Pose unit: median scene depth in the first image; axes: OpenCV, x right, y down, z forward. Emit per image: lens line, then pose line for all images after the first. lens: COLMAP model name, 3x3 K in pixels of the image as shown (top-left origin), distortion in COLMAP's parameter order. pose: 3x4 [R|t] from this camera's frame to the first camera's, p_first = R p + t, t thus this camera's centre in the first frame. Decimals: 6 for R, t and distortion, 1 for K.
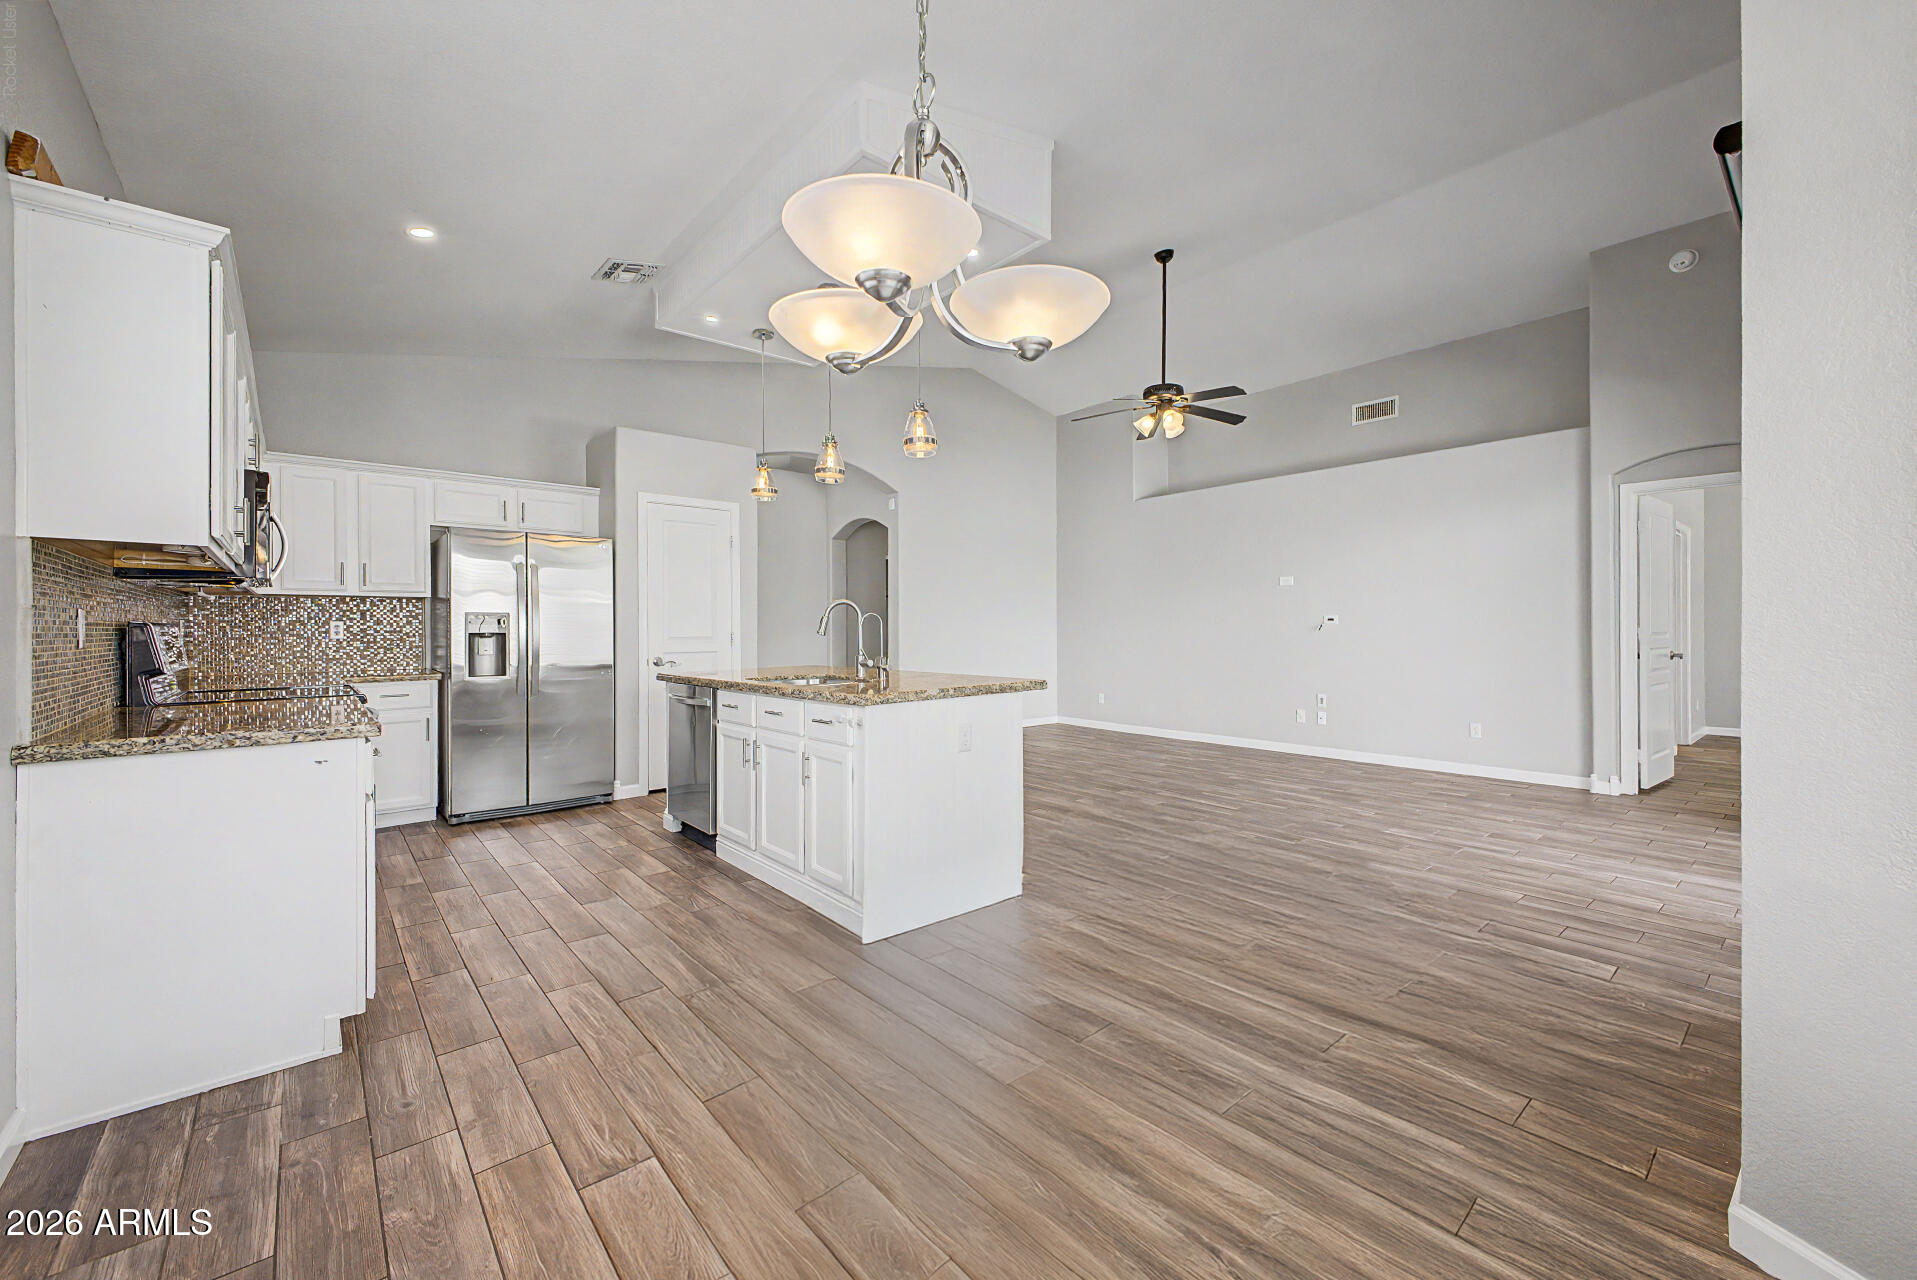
lens RADIAL K [[754.9, 0, 965.3], [0, 754.9, 634.9], [0, 0, 1]] dist [0.017371, -0.004198]
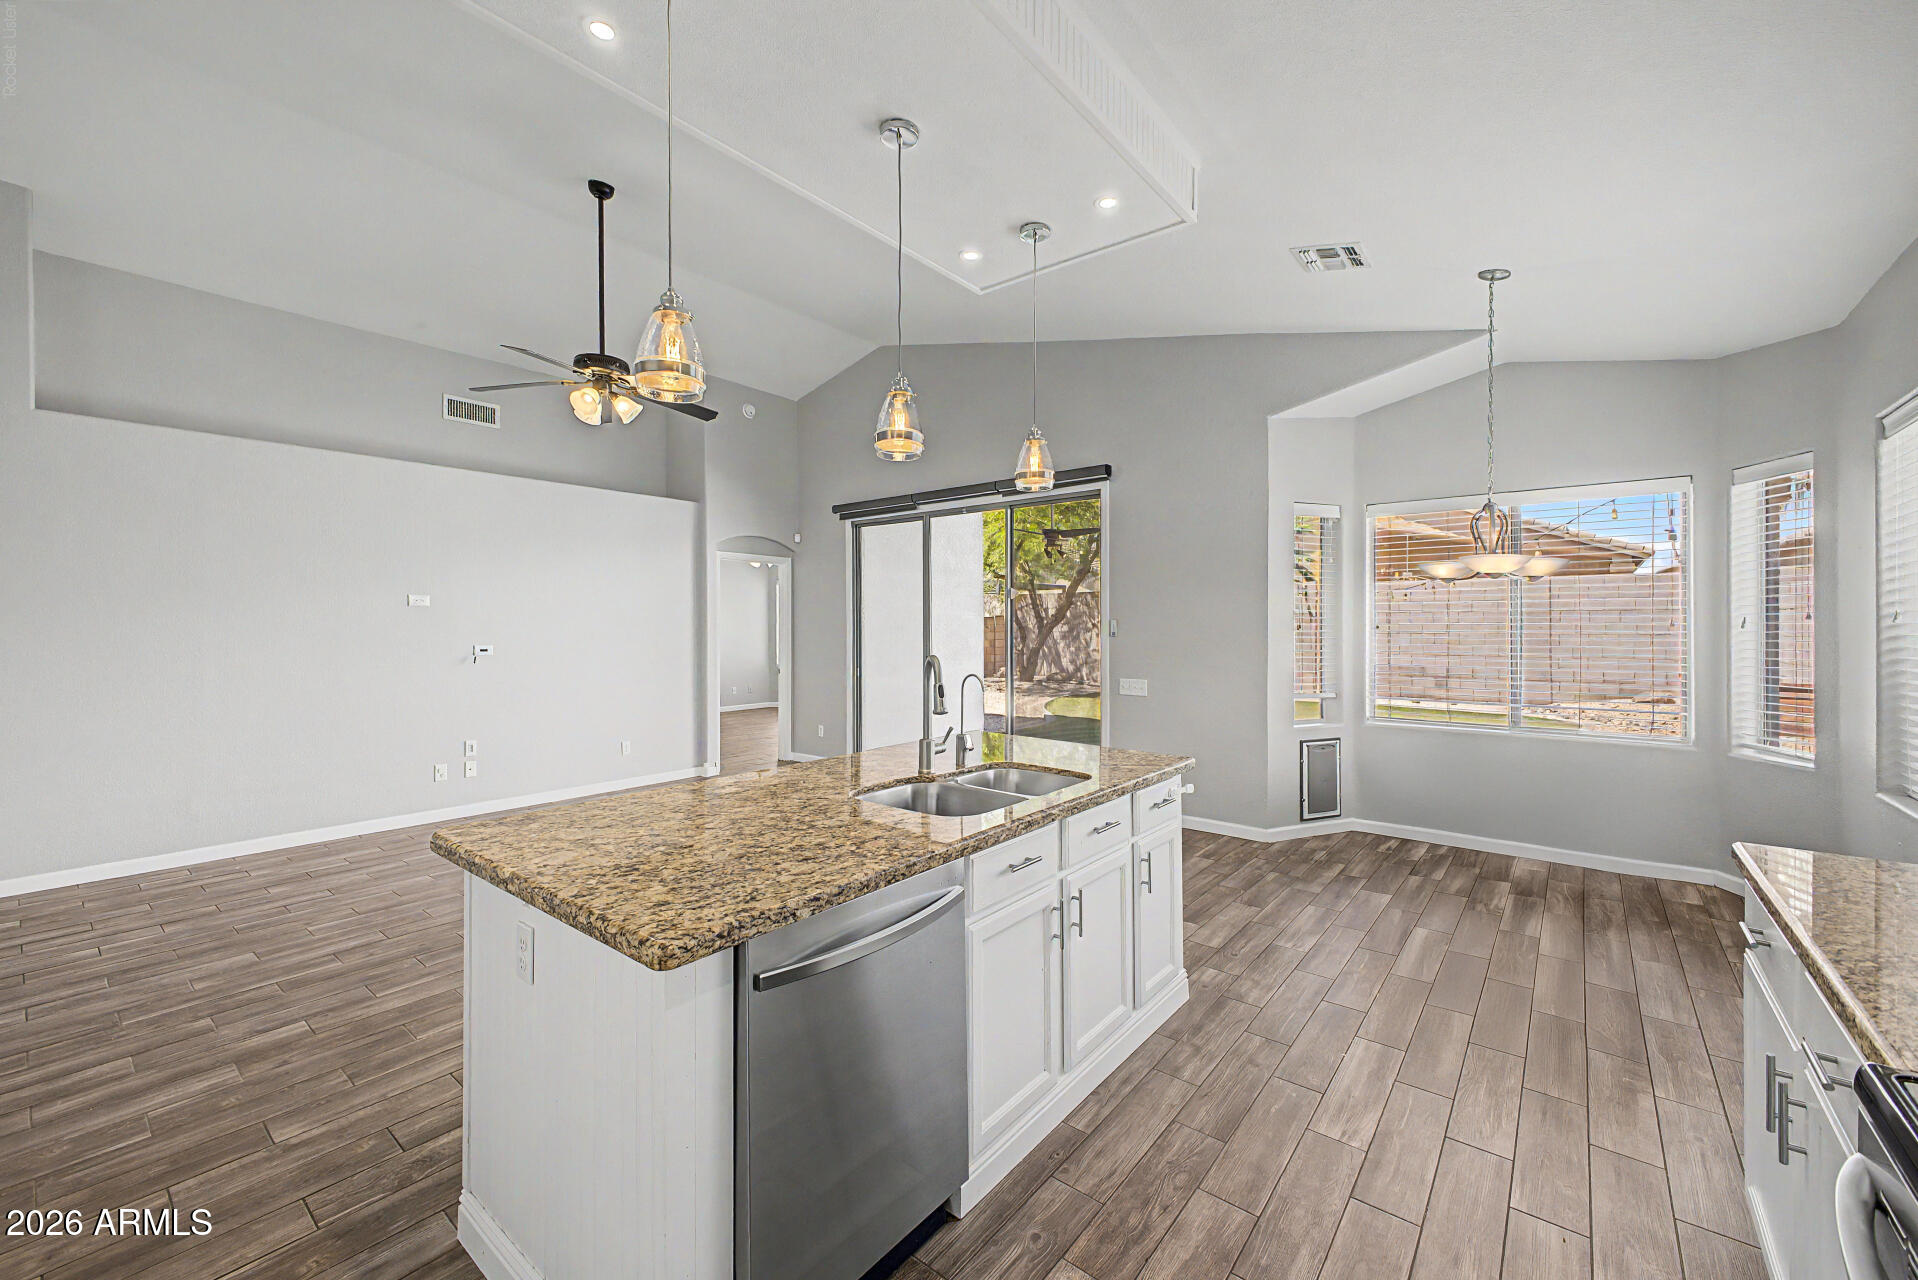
lens RADIAL K [[755.3, 0, 965.8], [0, 755.3, 634.9], [0, 0, 1]] dist [0.017371, -0.004198]
pose [[-0.176965, -0.007728, 0.984187, -0.565932], [0.003654, 0.999957, 0.008509, -0.053370], [-0.984210, 0.005102, -0.176929, 0.770391]]
